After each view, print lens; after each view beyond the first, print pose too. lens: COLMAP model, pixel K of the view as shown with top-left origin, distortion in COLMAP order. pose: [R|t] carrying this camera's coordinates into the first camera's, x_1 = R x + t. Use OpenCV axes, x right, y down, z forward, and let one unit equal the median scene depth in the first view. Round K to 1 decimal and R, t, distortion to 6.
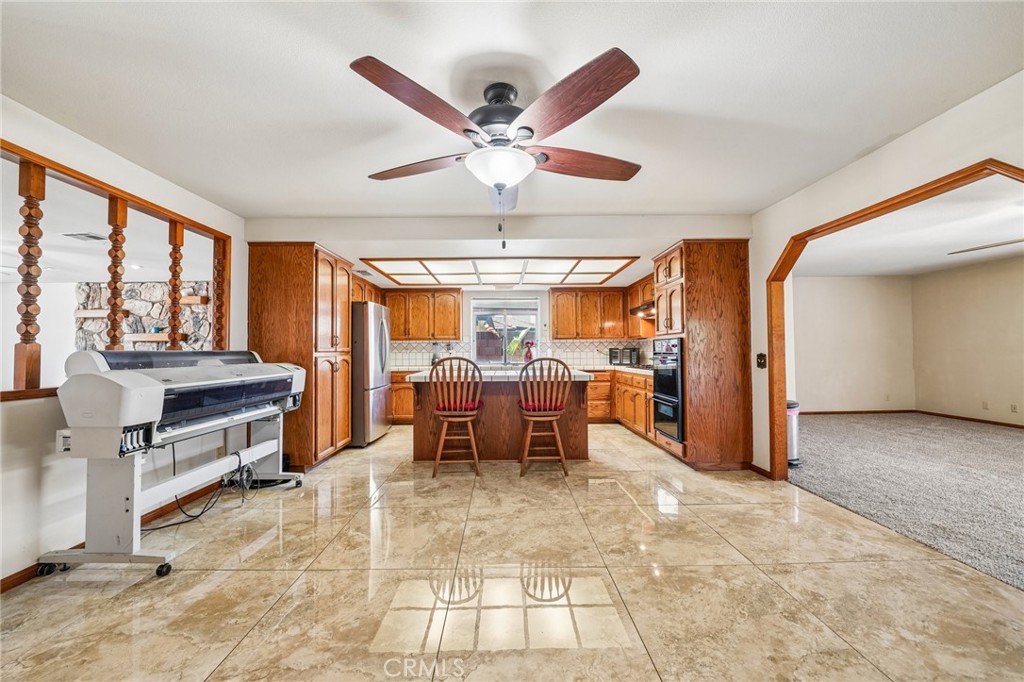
lens RADIAL K [[372.6, 0, 507.7], [0, 372.6, 342.3], [0, 0, 1]] dist [0.000550, -0.000010]
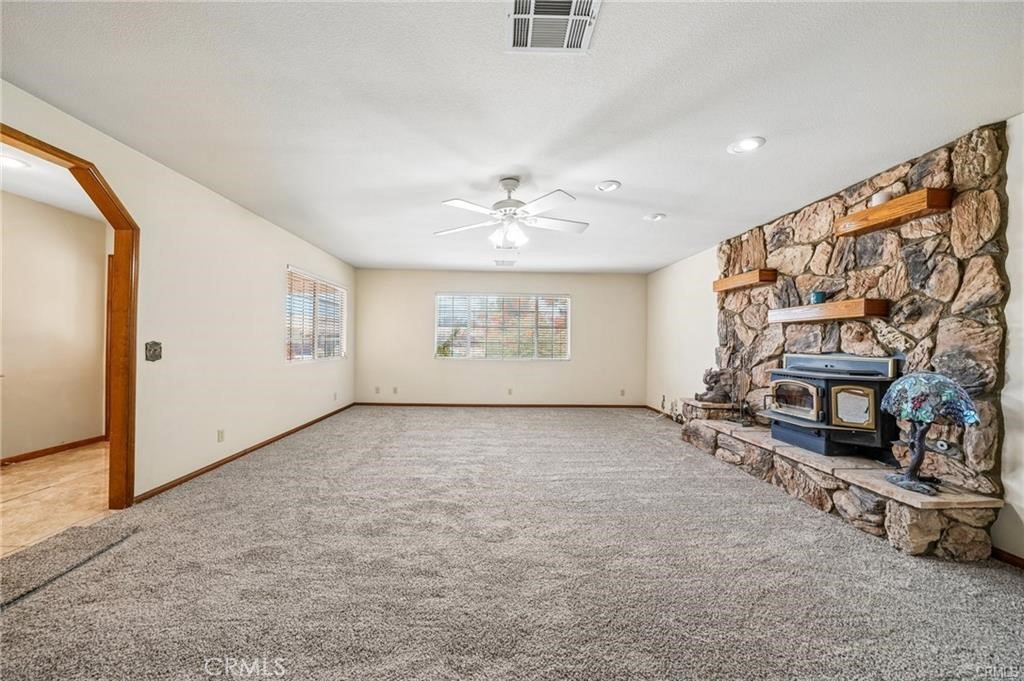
lens RADIAL K [[355.9, 0, 510.4], [0, 355.9, 339.8], [0, 0, 1]] dist [-0.000532, -0.000015]
pose [[0.014938, 0.000773, -0.999888, -0.482755], [0.020426, 0.999791, 0.001078, 0.012665], [0.999680, -0.020440, 0.014920, 0.584959]]
